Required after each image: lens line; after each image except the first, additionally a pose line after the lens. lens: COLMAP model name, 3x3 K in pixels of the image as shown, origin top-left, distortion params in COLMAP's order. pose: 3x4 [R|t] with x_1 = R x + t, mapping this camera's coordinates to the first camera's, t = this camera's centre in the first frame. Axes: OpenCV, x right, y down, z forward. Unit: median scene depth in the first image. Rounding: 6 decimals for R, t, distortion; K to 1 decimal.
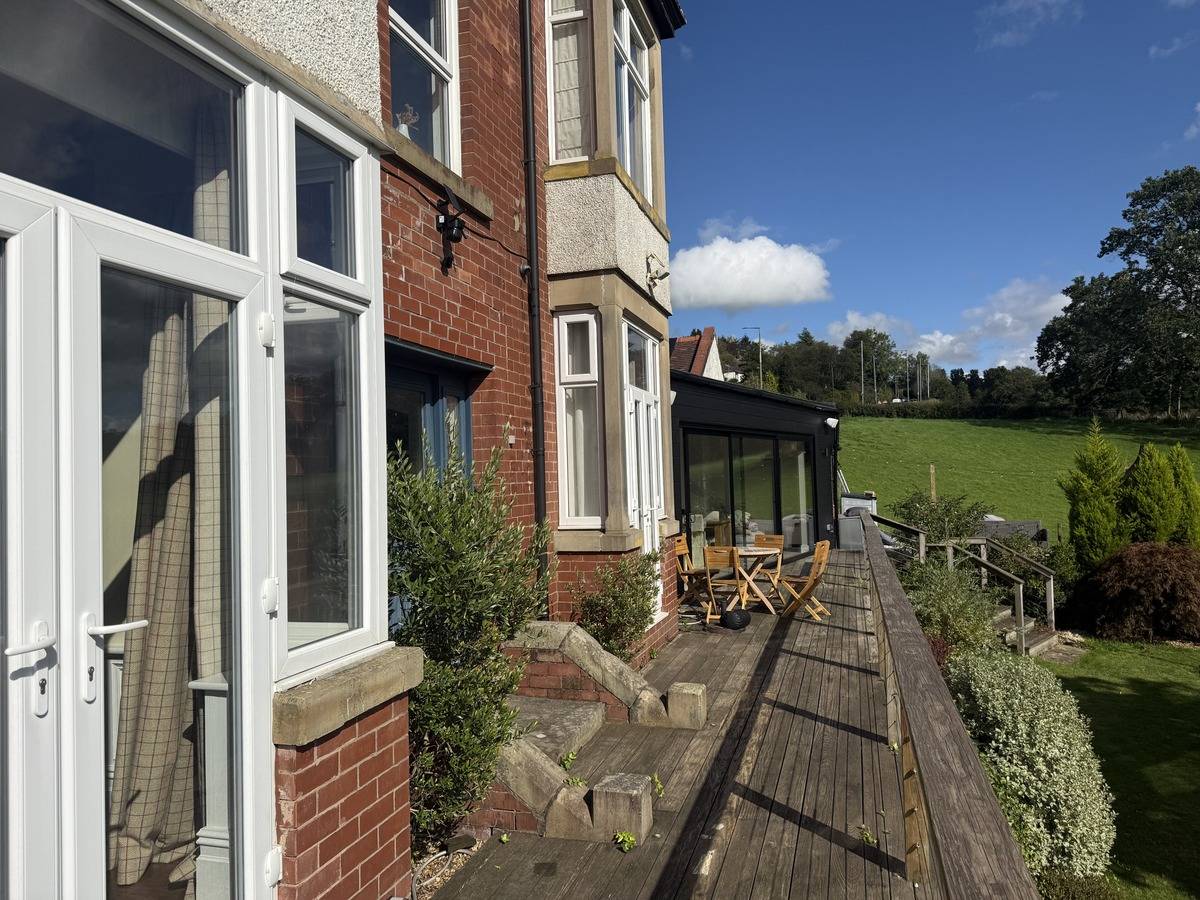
lens RADIAL K [[859.0, 0, 600.0], [0, 859.0, 450.0], [0, 0, 1]] dist [0.025157, 0.001439]
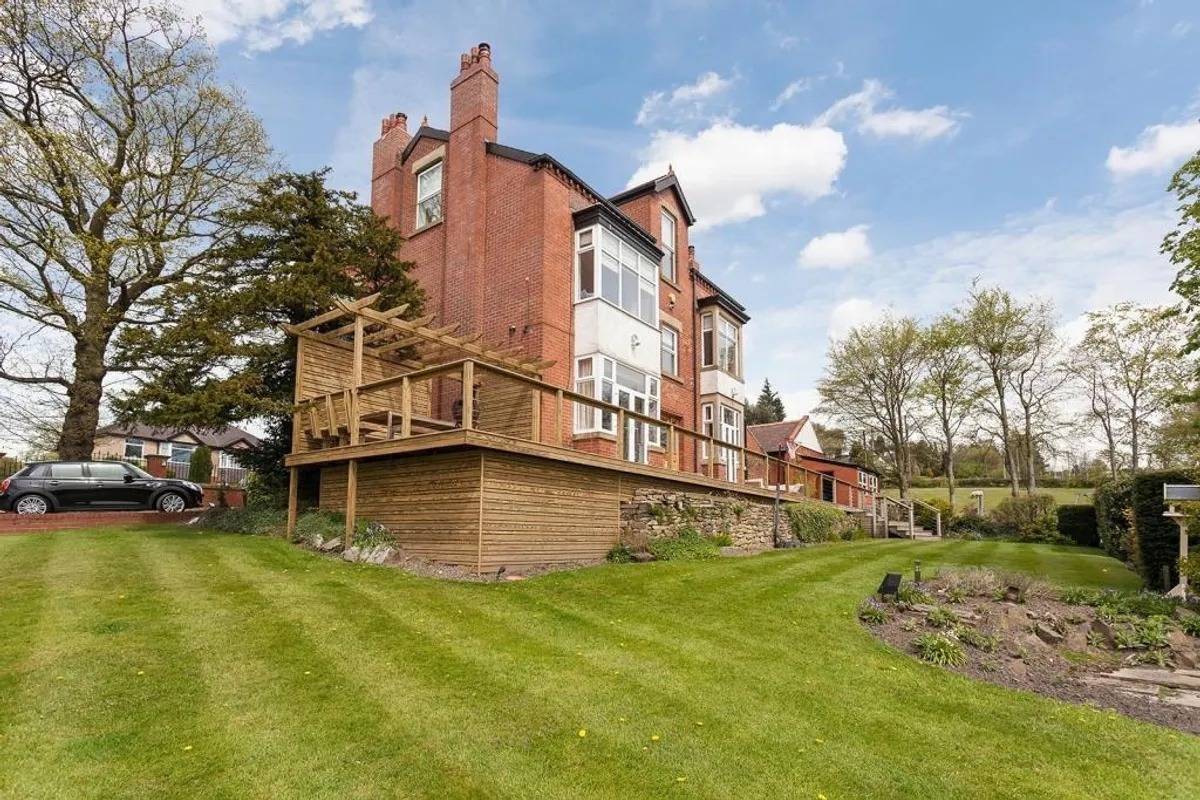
lens RADIAL K [[581.2, 0, 599.3], [0, 581.2, 385.9], [0, 0, 1]] dist [0.002295, 0.000399]
pose [[0.941220, -0.051015, -0.333919, 0.398038], [-0.023977, 0.975946, -0.216689, 0.344963], [0.336941, 0.211958, 0.917357, -1.628539]]
